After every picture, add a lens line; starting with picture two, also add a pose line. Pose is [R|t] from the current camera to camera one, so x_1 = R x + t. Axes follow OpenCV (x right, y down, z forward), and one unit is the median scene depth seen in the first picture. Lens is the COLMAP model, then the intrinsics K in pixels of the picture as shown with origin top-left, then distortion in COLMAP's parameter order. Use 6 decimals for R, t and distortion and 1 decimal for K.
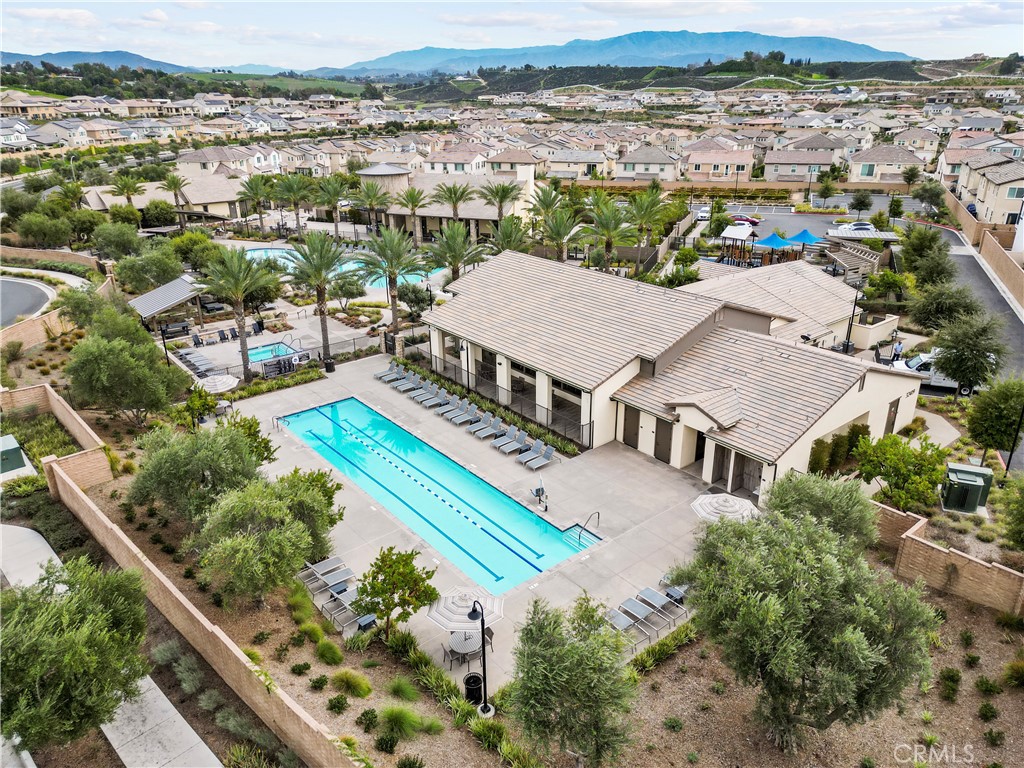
lens RADIAL K [[718.2, 0, 506.6], [0, 718.2, 383.6], [0, 0, 1]] dist [0.049659, -0.034792]
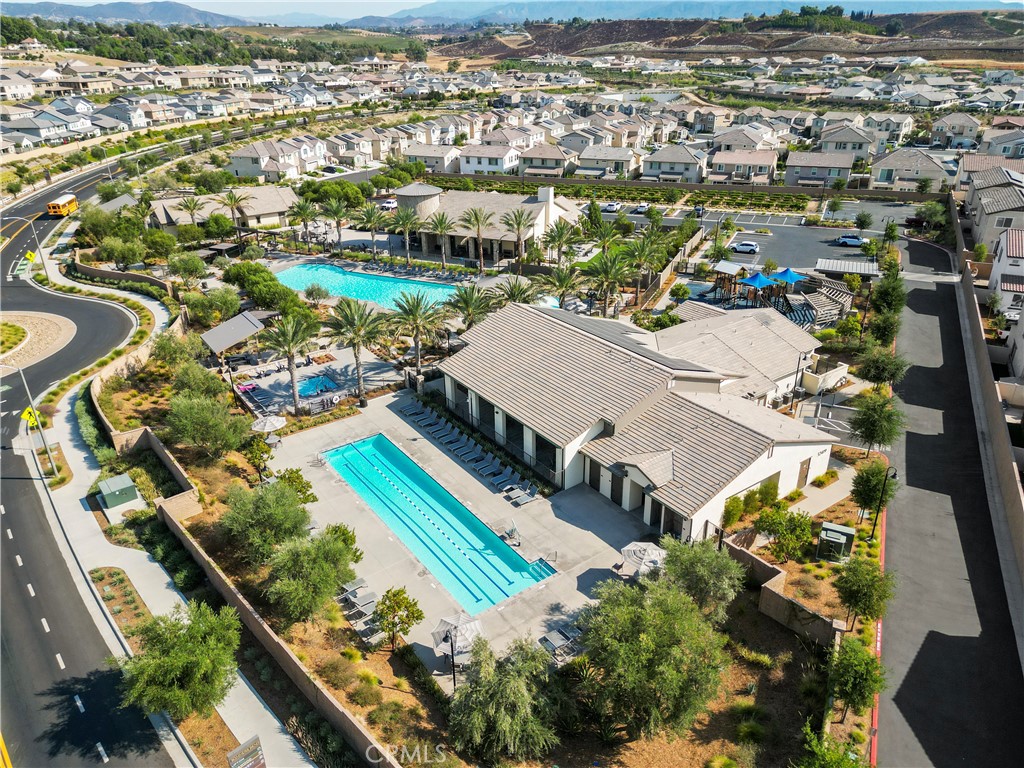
lens RADIAL K [[718.2, 0, 508.2], [0, 718.2, 390.0], [0, 0, 1]] dist [0.049659, -0.034792]
pose [[0.998228, 0.020779, -0.055766, 0.034791], [-0.016894, 0.997456, 0.069257, -0.068330], [0.057063, -0.068192, 0.996039, -0.103249]]
